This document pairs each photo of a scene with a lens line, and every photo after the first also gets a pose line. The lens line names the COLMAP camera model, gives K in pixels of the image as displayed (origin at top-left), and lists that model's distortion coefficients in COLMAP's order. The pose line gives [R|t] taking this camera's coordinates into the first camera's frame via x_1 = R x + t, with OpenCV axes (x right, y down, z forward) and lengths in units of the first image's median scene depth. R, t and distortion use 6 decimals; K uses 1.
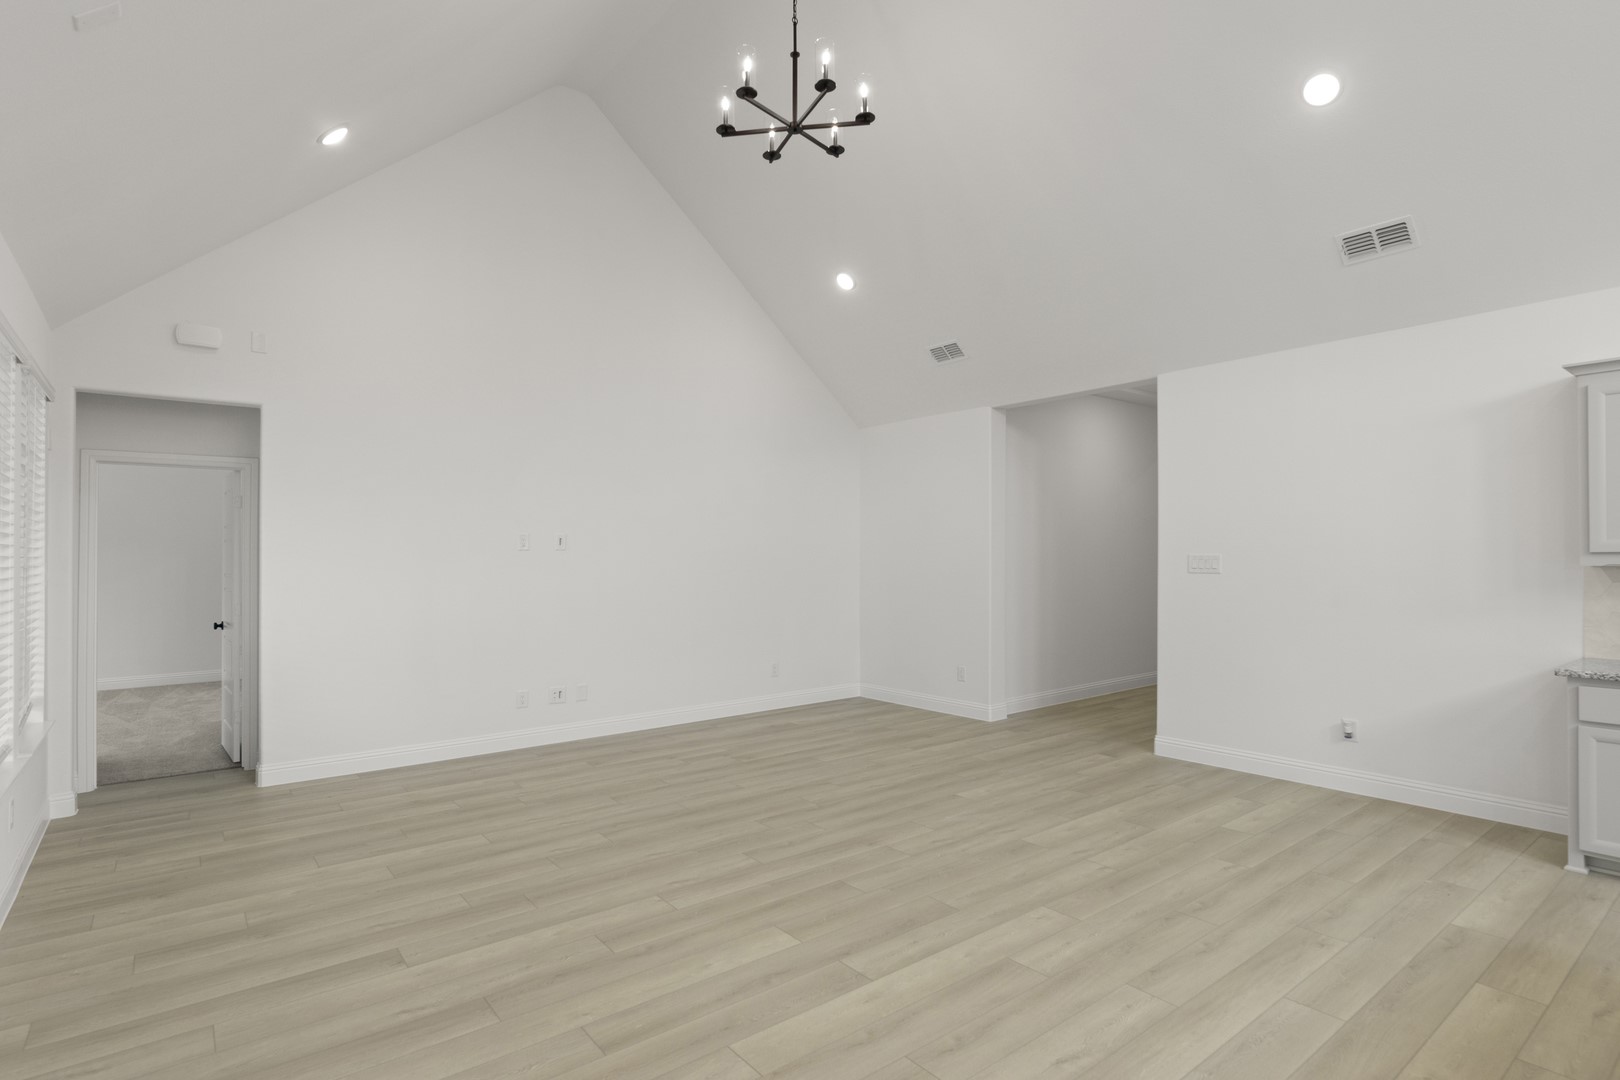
lens RADIAL K [[795.3, 0, 802.7], [0, 795.3, 548.6], [0, 0, 1]] dist [-0.002517, -0.000494]
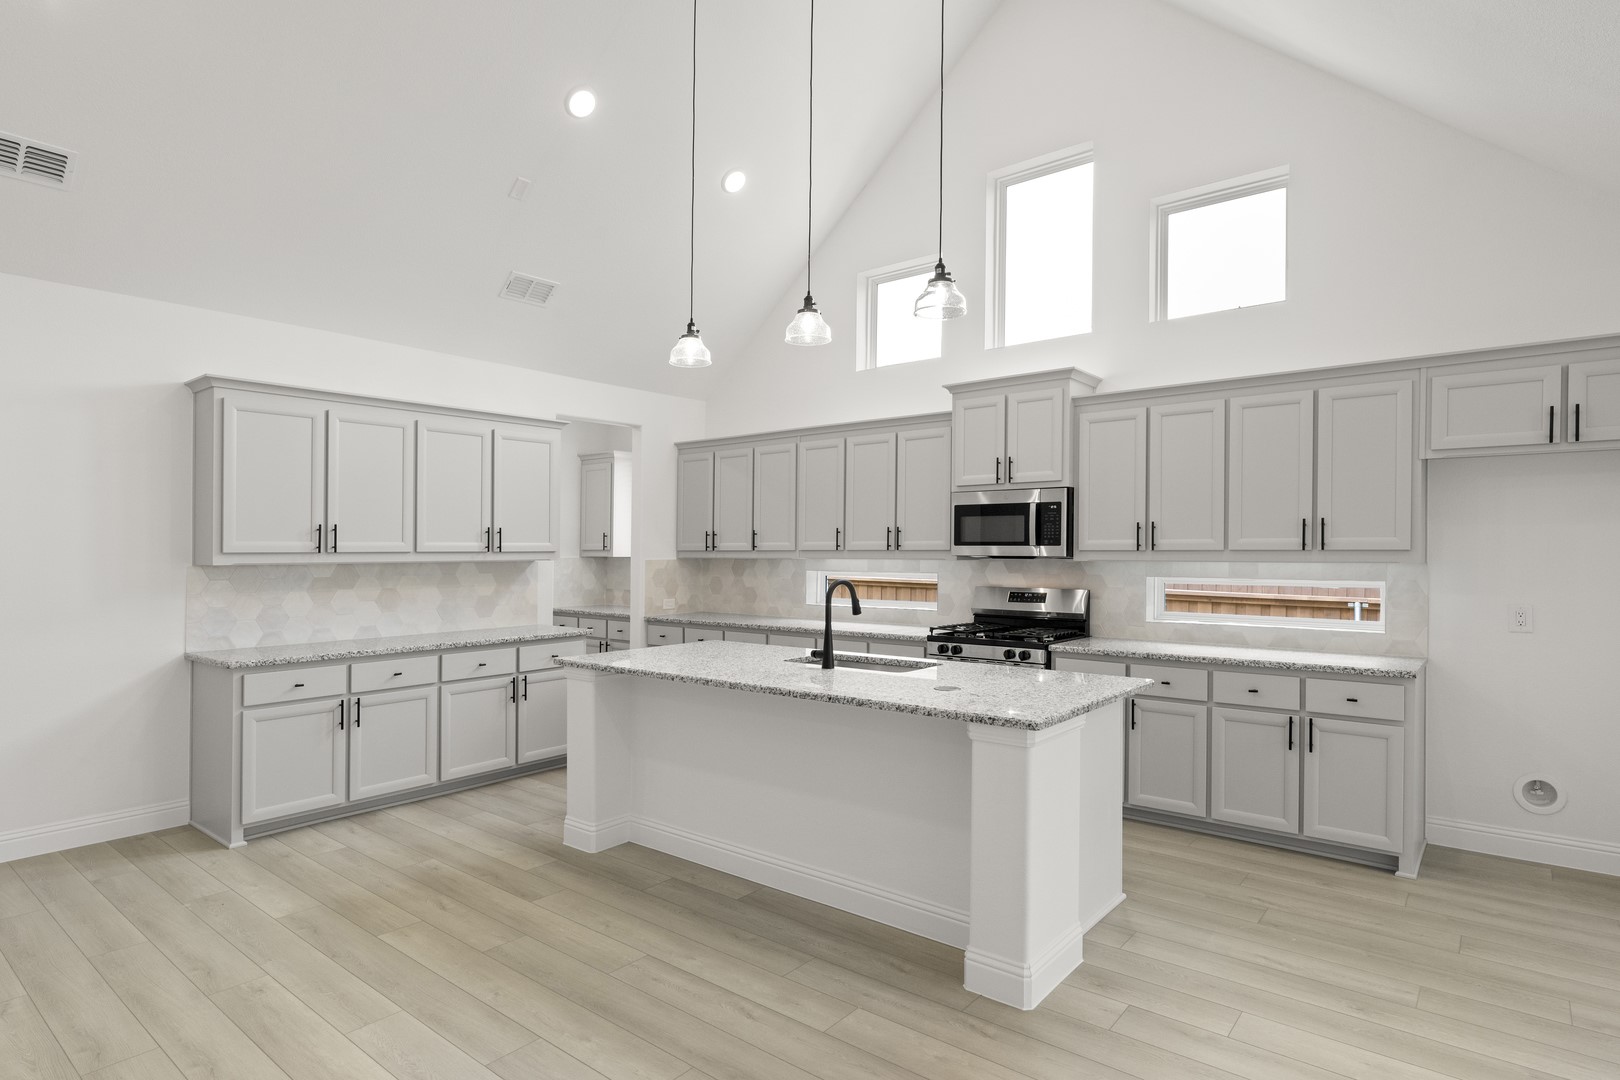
lens RADIAL K [[851.5, 0, 828.1], [0, 851.5, 554.5], [0, 0, 1]] dist [-0.005492, -0.000988]
pose [[-0.226166, 0.001567, 0.974087, -0.322656], [-0.006113, 0.999977, -0.003028, 0.006770], [-0.974070, -0.006639, -0.226151, 0.461052]]
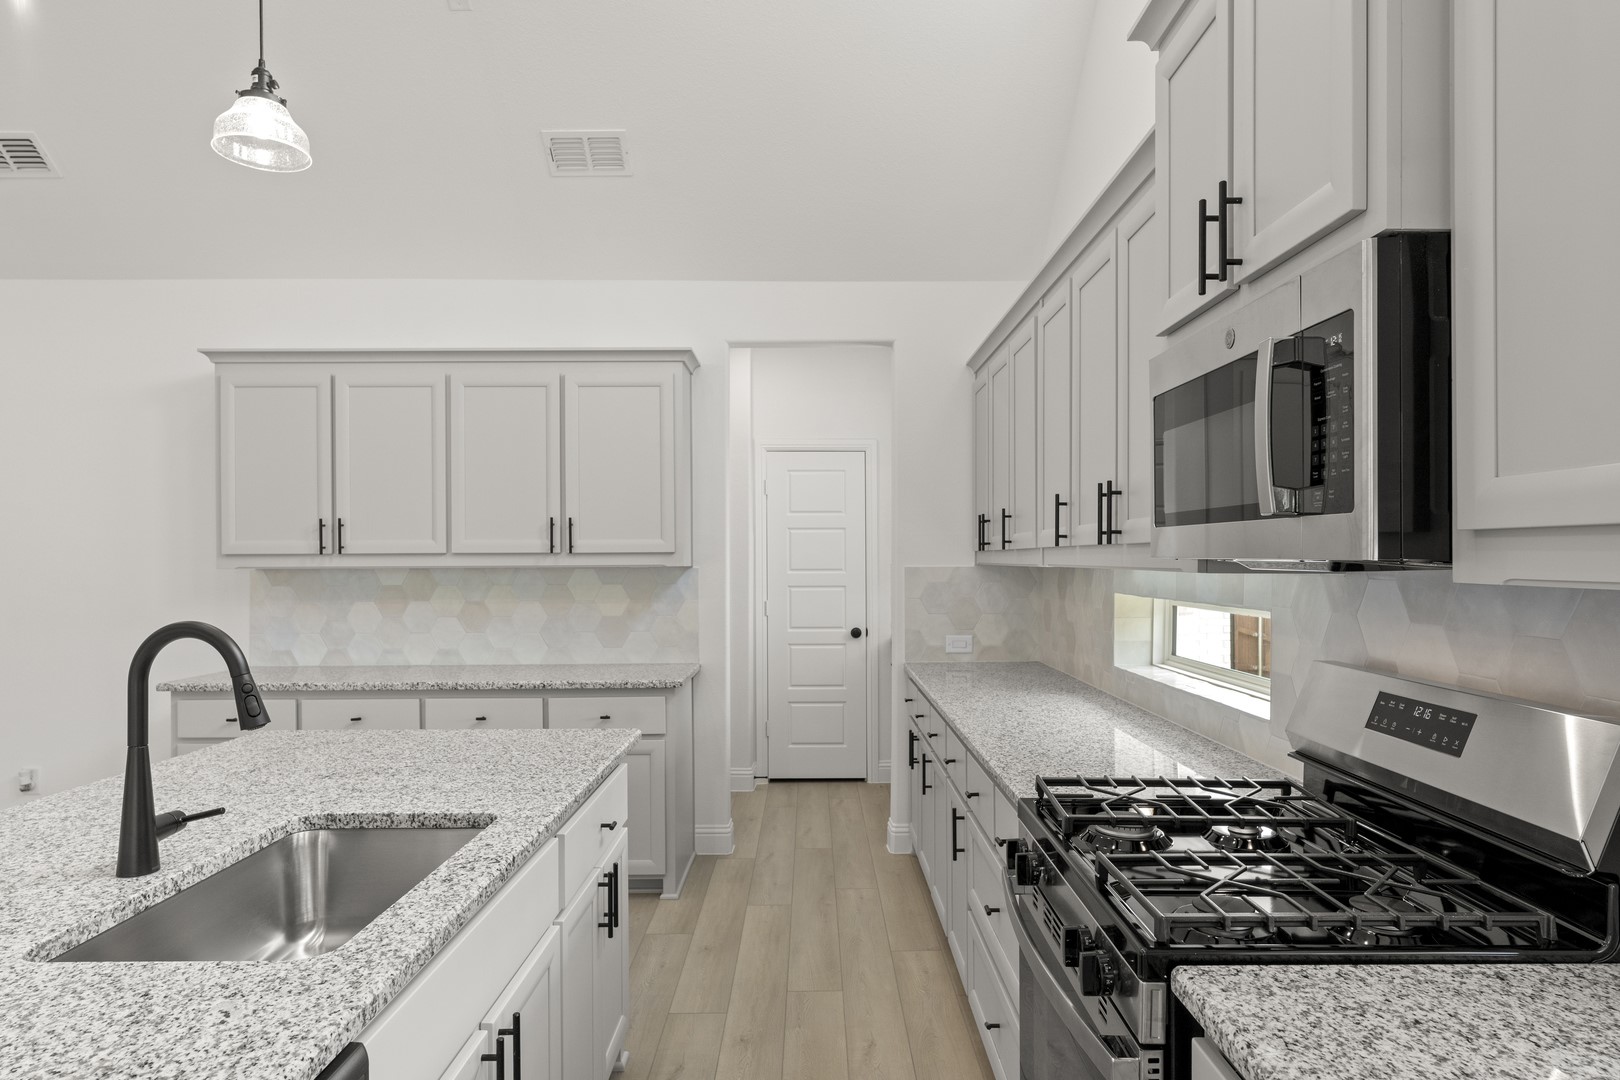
lens RADIAL K [[966.7, 0, 822.5], [0, 966.7, 560.2], [0, 0, 1]] dist [0.005369, 0.002507]
pose [[0.616316, 0.001534, 0.787498, 0.534444], [-0.007250, 0.999967, 0.003726, 0.002800], [-0.787466, -0.008006, 0.616307, -0.261779]]
